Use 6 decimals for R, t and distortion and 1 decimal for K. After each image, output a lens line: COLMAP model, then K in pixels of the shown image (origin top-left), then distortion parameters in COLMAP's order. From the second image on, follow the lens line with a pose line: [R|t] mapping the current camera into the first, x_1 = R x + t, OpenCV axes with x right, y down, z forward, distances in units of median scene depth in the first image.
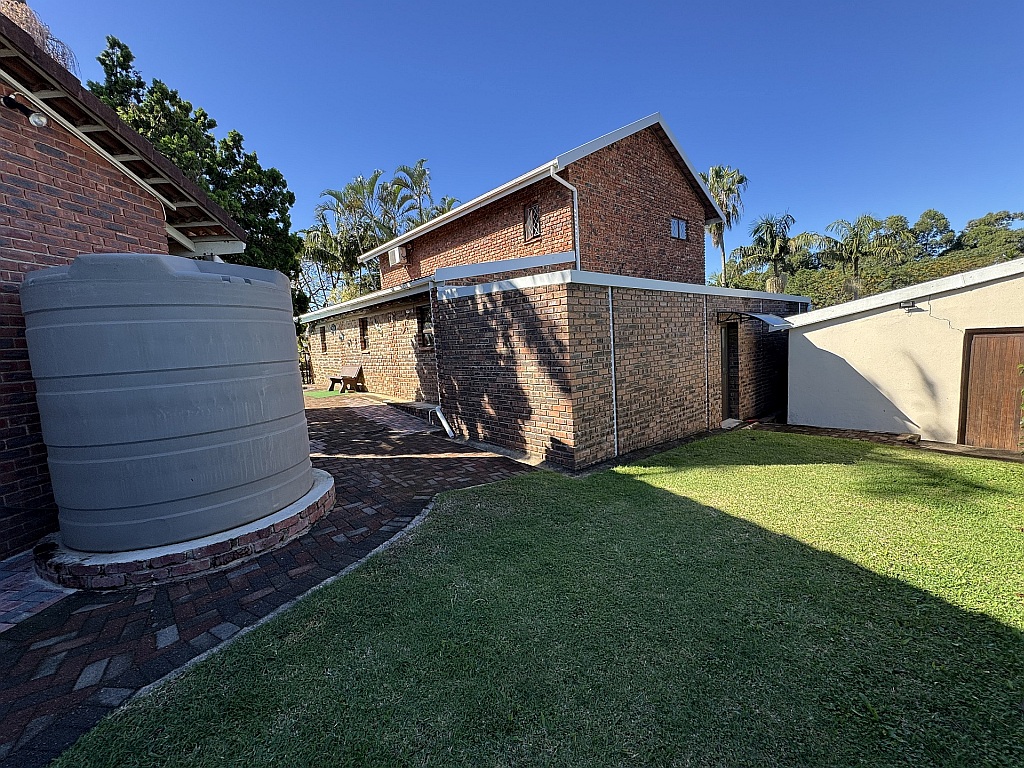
lens RADIAL K [[403.5, 0, 512.9], [0, 403.5, 381.4], [0, 0, 1]] dist [-0.003067, -0.000525]
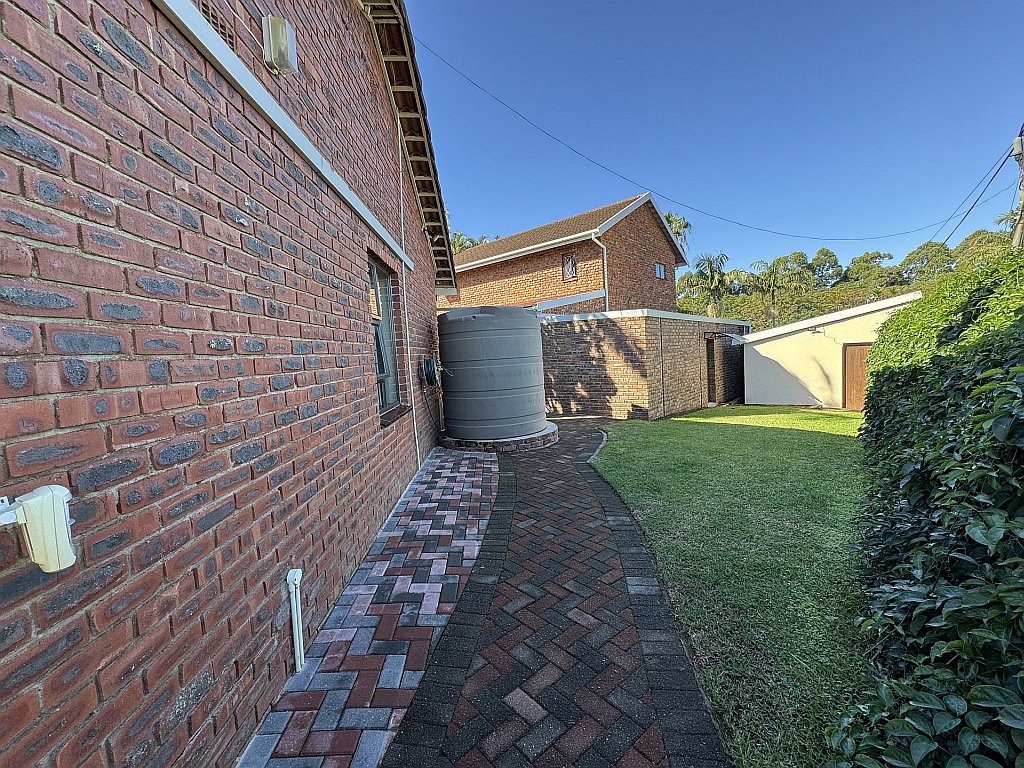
lens RADIAL K [[403.5, 0, 512.9], [0, 403.5, 381.4], [0, 0, 1]] dist [-0.003067, -0.000525]
pose [[0.990589, -0.008203, 0.136622, -0.420129], [0.013882, 0.999076, -0.040663, 0.068132], [-0.136162, 0.042177, 0.989788, -0.417100]]
